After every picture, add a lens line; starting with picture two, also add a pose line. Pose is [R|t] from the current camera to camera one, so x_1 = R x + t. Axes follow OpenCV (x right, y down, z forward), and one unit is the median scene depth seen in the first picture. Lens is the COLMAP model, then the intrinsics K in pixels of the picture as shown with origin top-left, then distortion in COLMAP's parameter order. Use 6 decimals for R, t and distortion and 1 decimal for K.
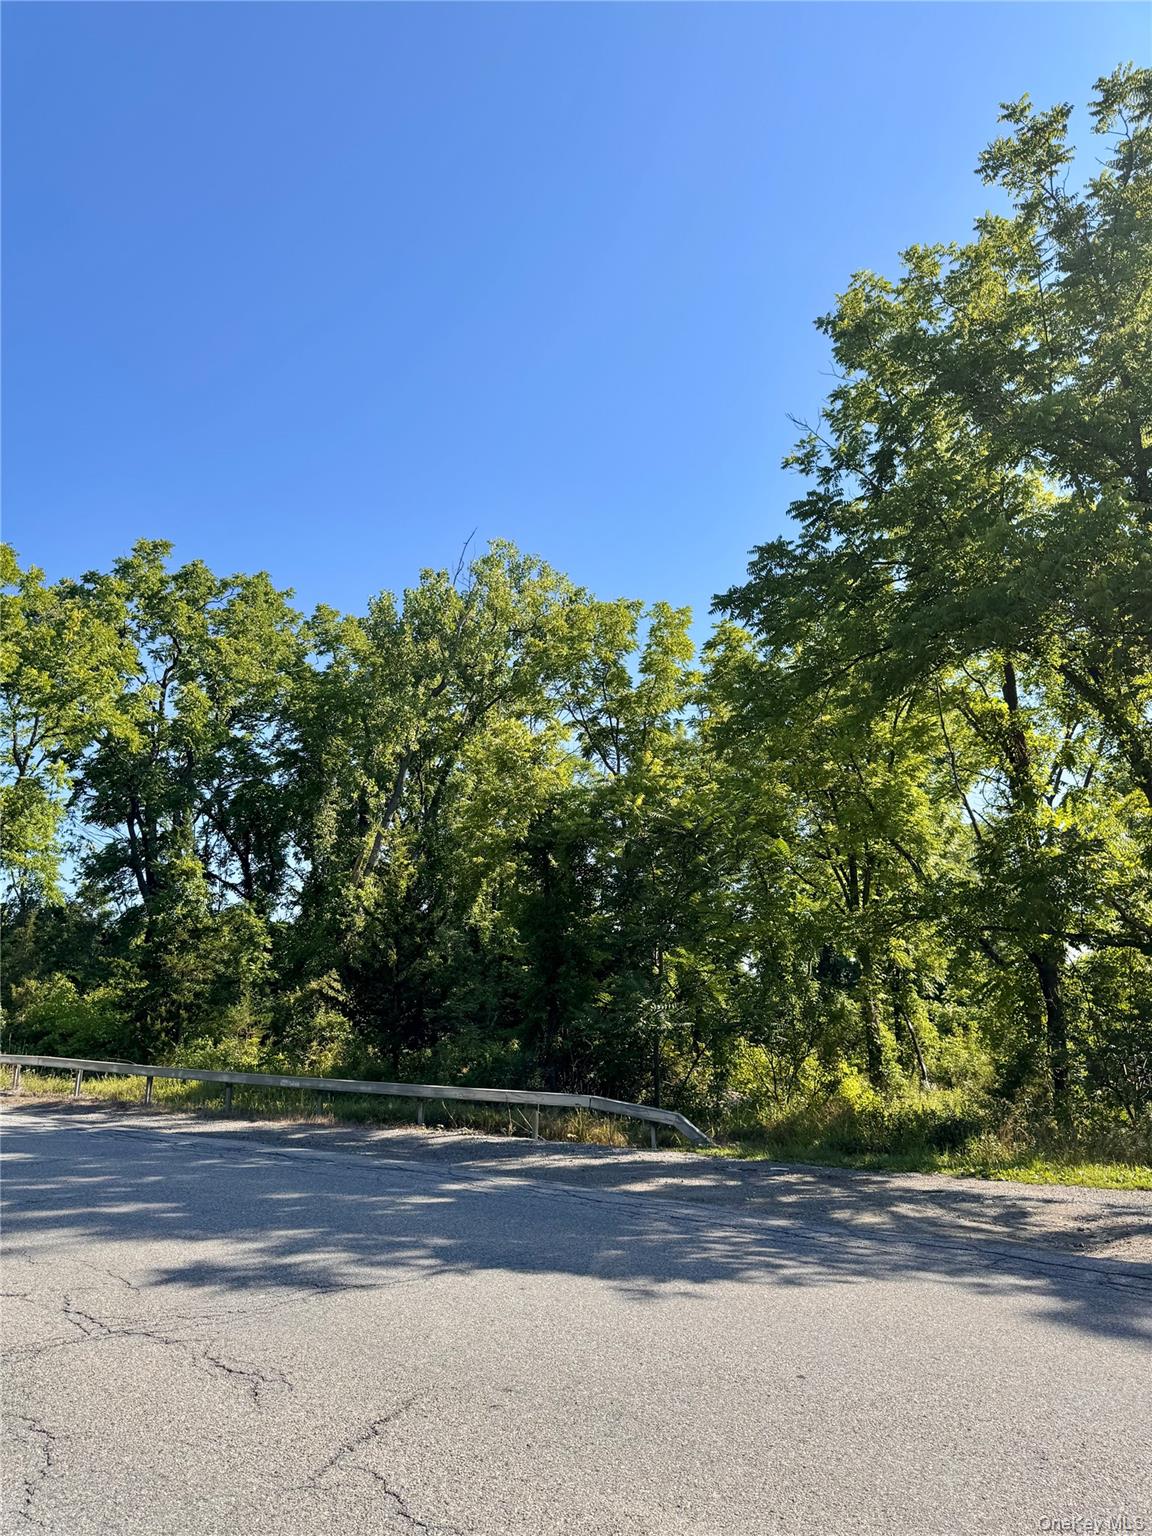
lens RADIAL K [[1076.4, 0, 534.3], [0, 1076.4, 768.3], [0, 0, 1]] dist [0.063867, -0.095843]
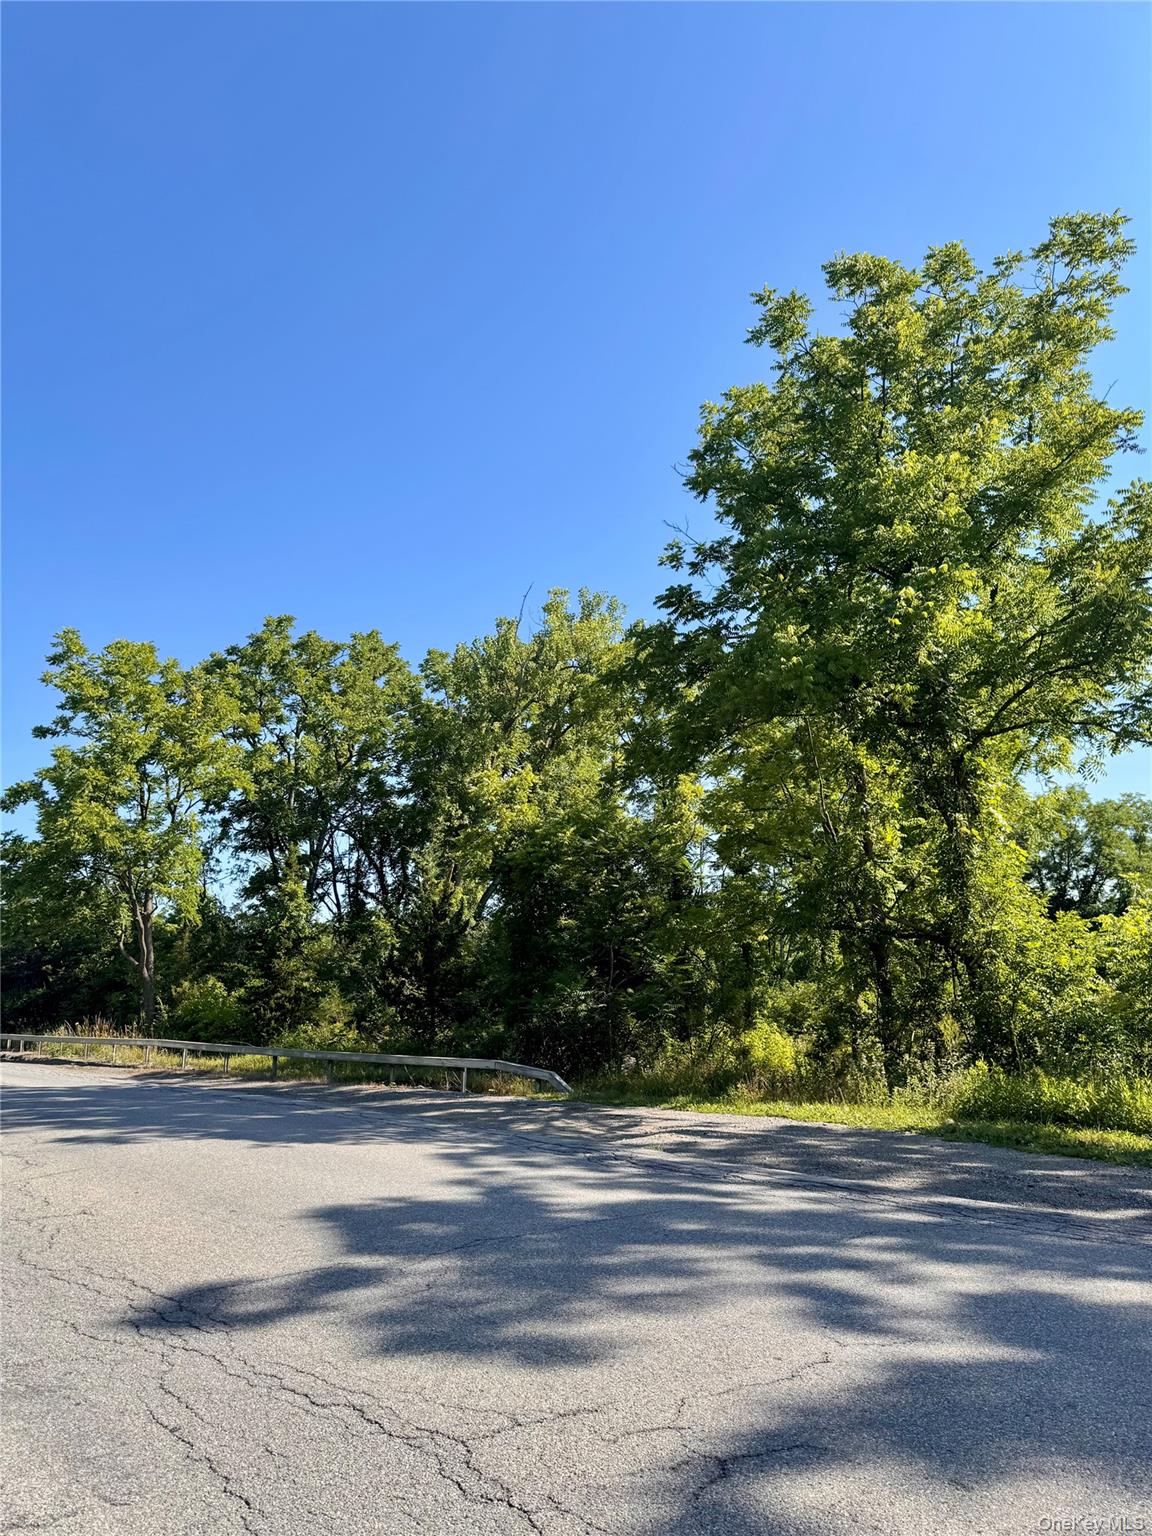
lens RADIAL K [[1076.4, 0, 561.9], [0, 1076.4, 757.9], [0, 0, 1]] dist [0.063867, -0.095843]
pose [[0.981179, -0.062236, -0.182798, 0.297399], [0.063090, 0.998007, -0.001146, -0.051882], [0.182505, -0.010408, 0.983150, -0.233992]]
